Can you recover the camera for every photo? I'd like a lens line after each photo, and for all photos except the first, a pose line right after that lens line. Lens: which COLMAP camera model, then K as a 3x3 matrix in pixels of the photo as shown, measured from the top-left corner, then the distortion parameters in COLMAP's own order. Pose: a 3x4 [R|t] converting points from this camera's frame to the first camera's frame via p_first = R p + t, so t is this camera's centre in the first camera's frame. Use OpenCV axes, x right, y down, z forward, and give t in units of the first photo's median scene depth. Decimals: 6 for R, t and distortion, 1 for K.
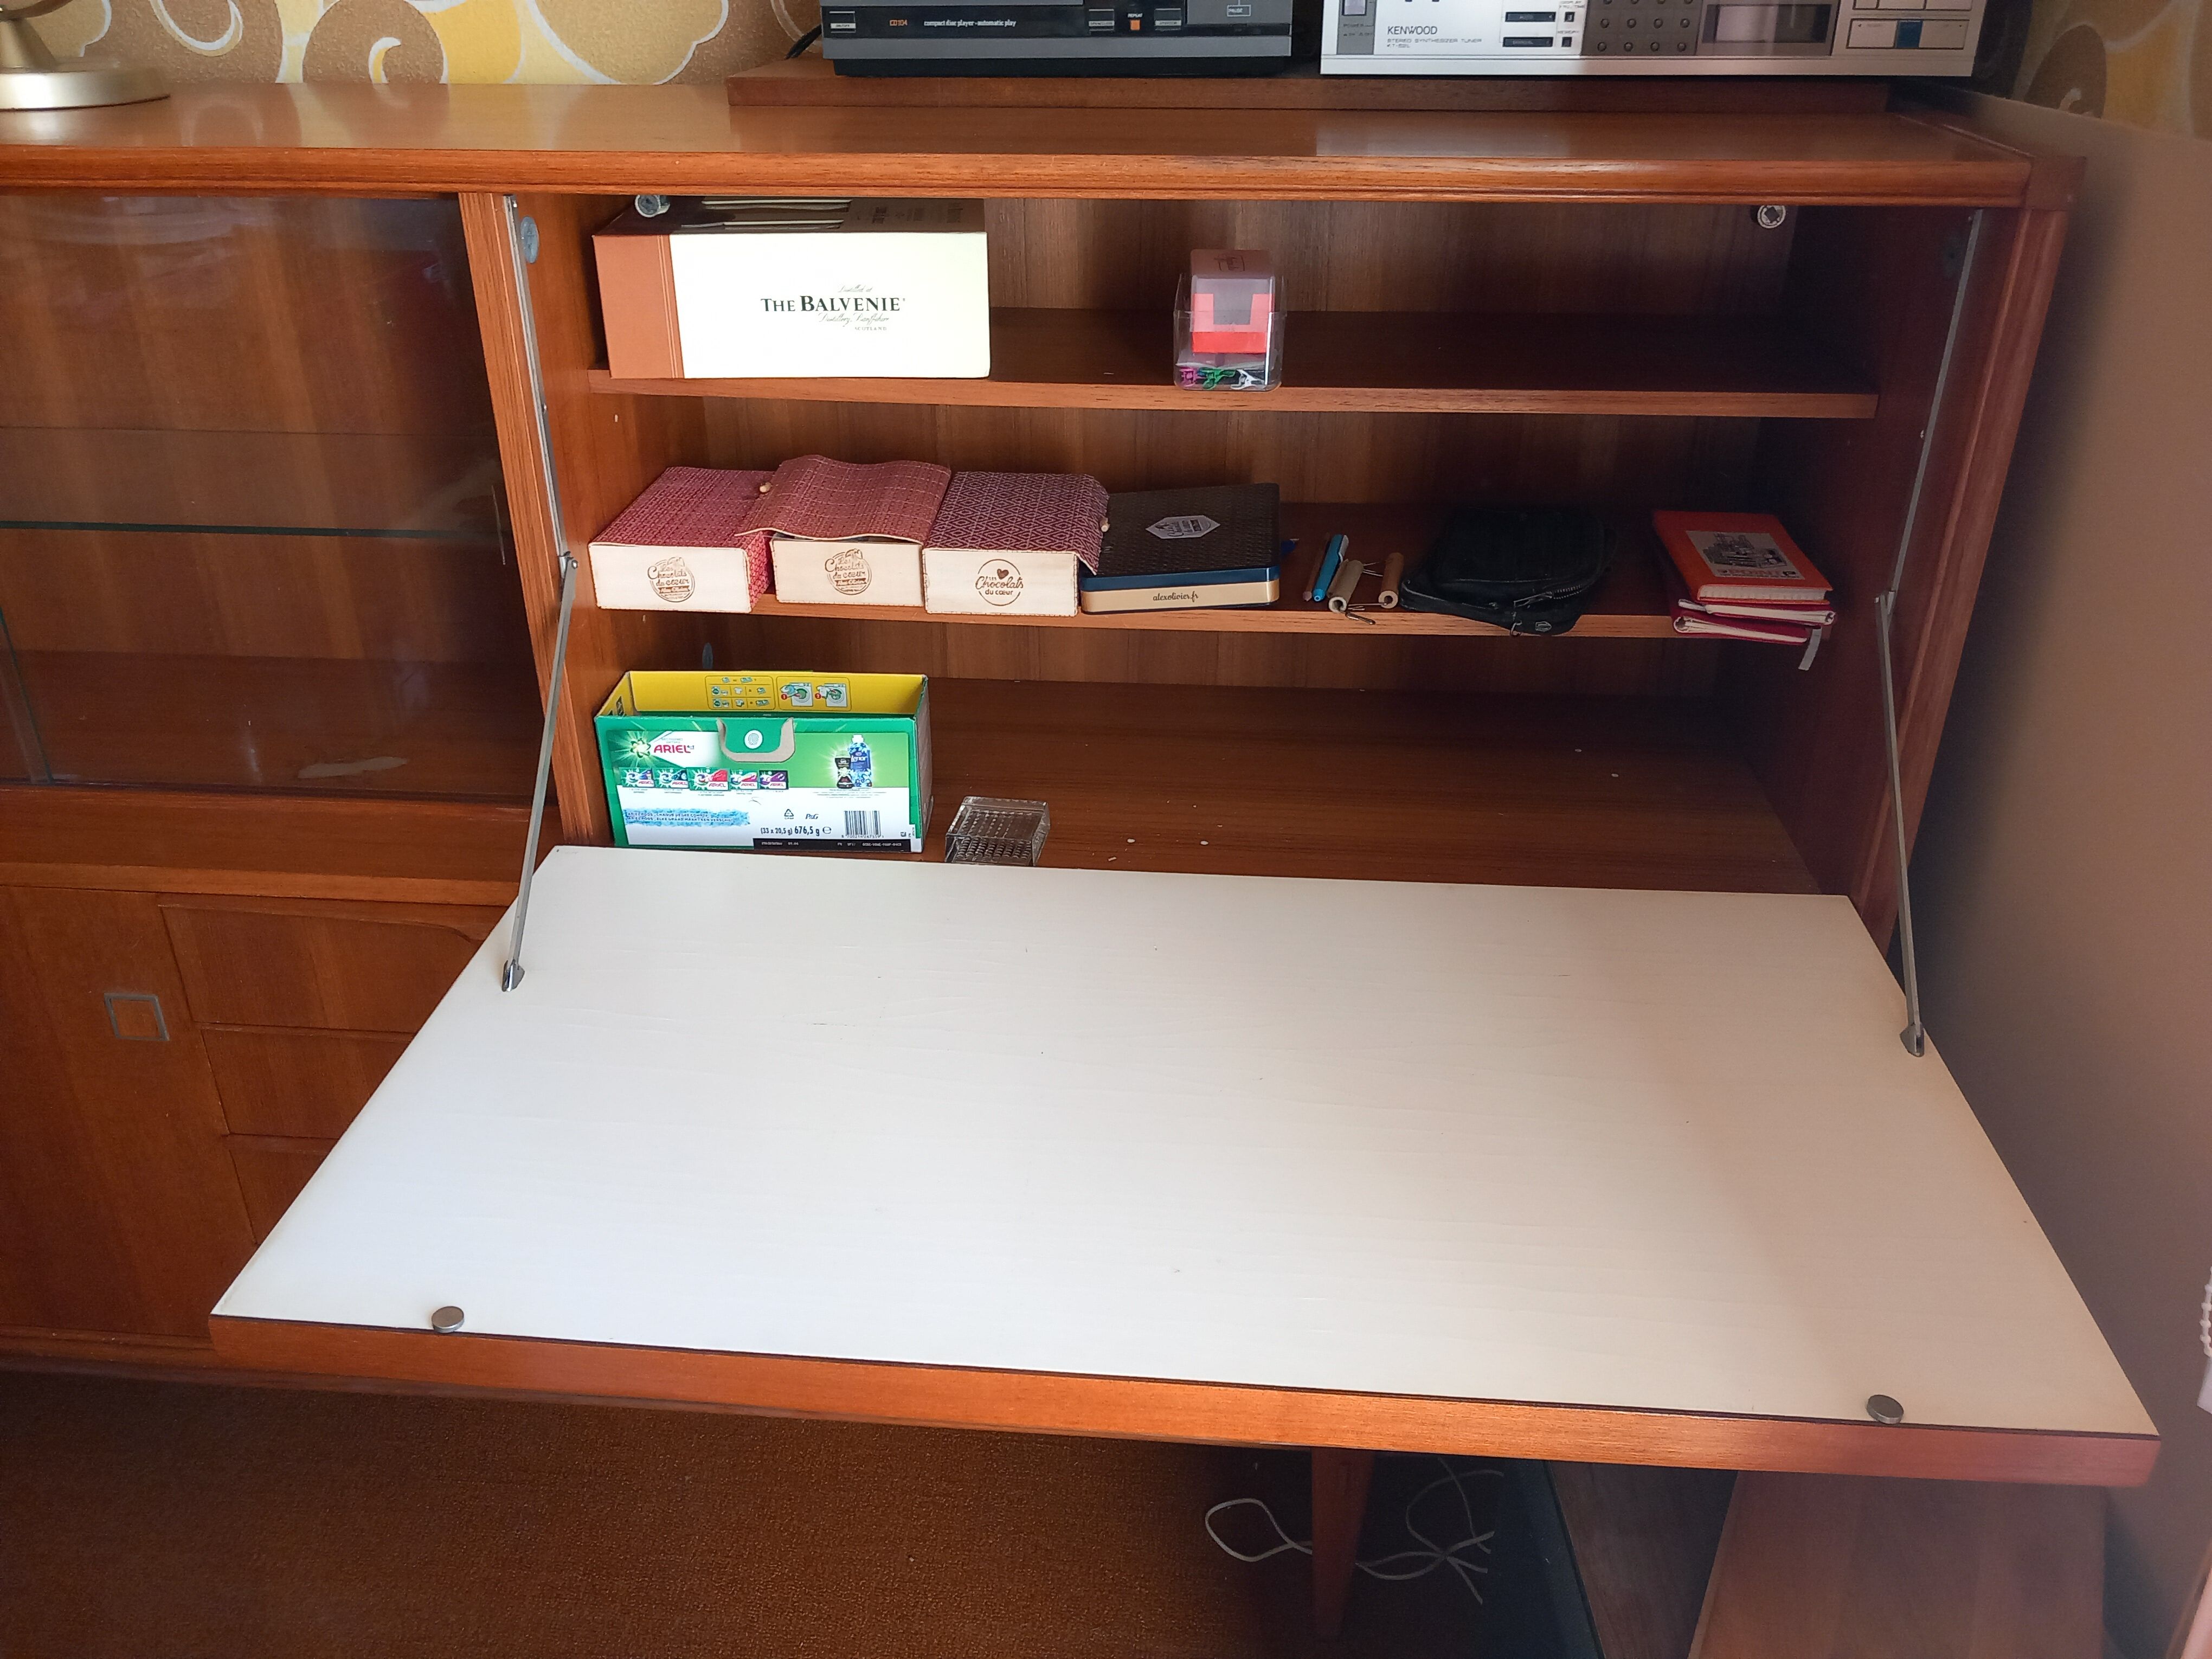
lens RADIAL K [[1741.3, 0, 1106.0], [0, 1741.3, 829.5], [0, 0, 1]] dist [0.055833, -0.077976]
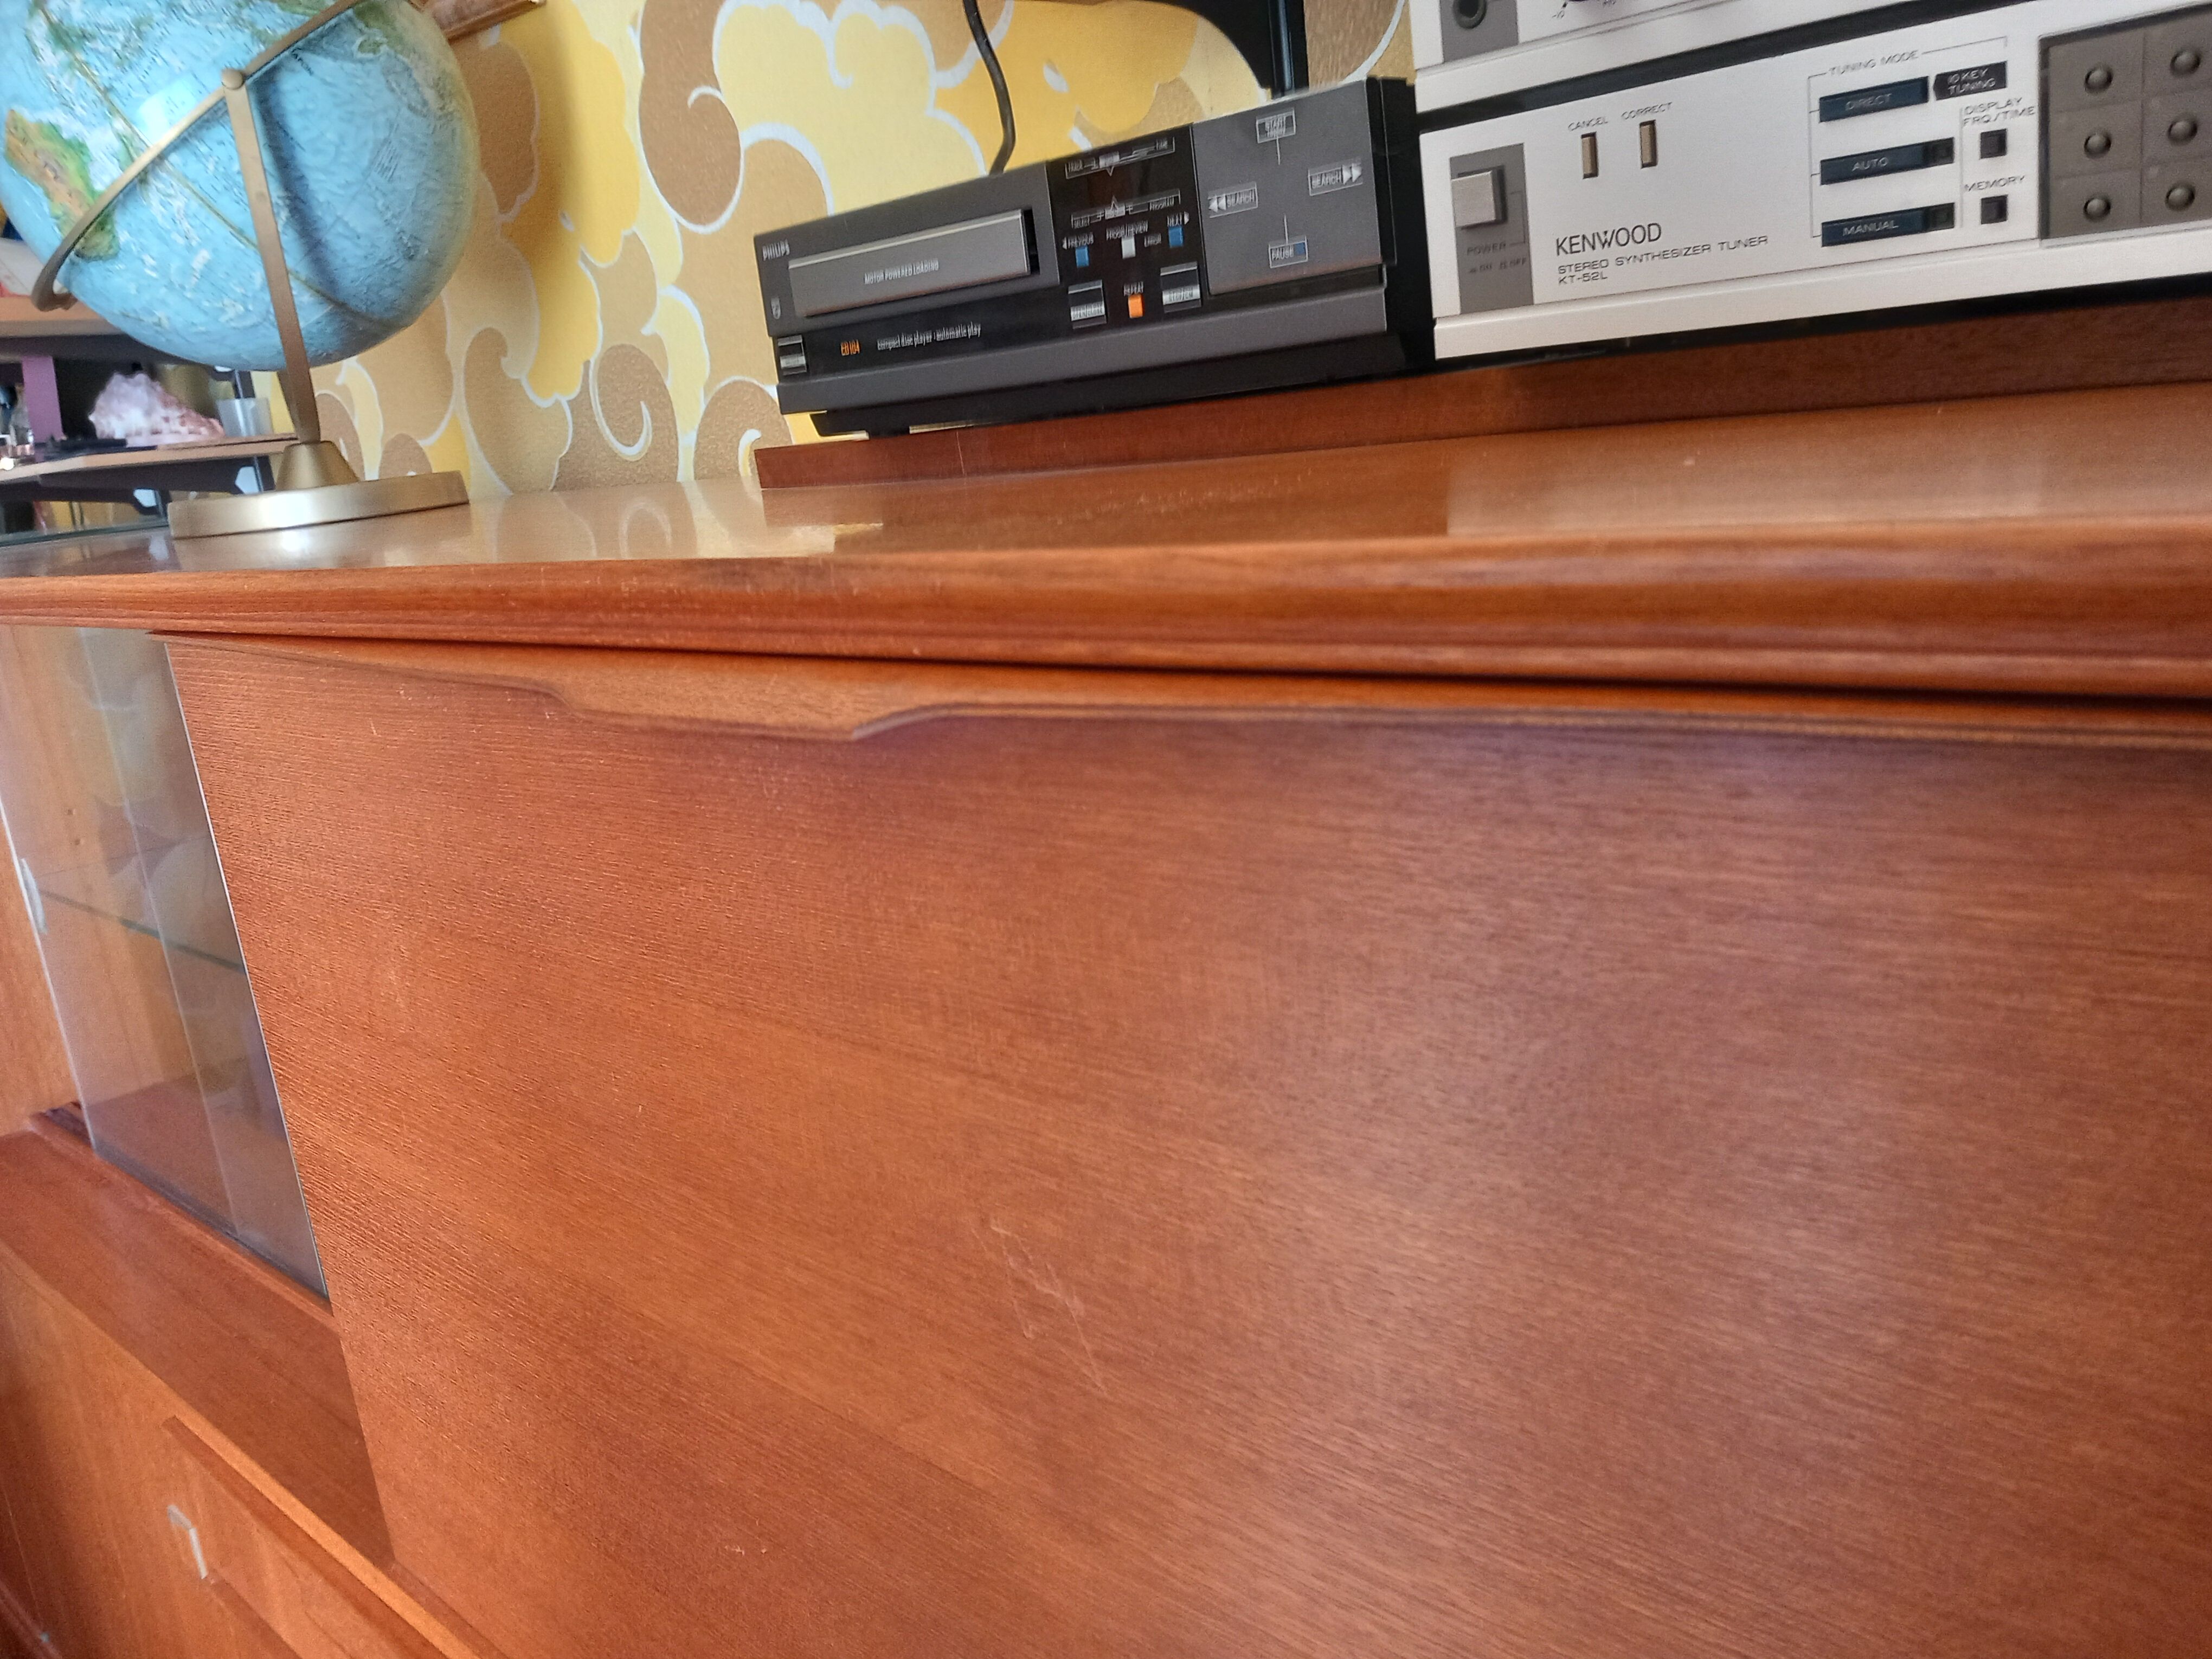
lens RADIAL K [[1741.3, 0, 1106.0], [0, 1741.3, 829.5], [0, 0, 1]] dist [0.055833, -0.077976]
pose [[0.771391, 0.070975, -0.632391, 0.356574], [-0.190737, 0.973859, -0.123362, -0.236992], [0.607104, 0.215781, 0.764763, 0.624257]]
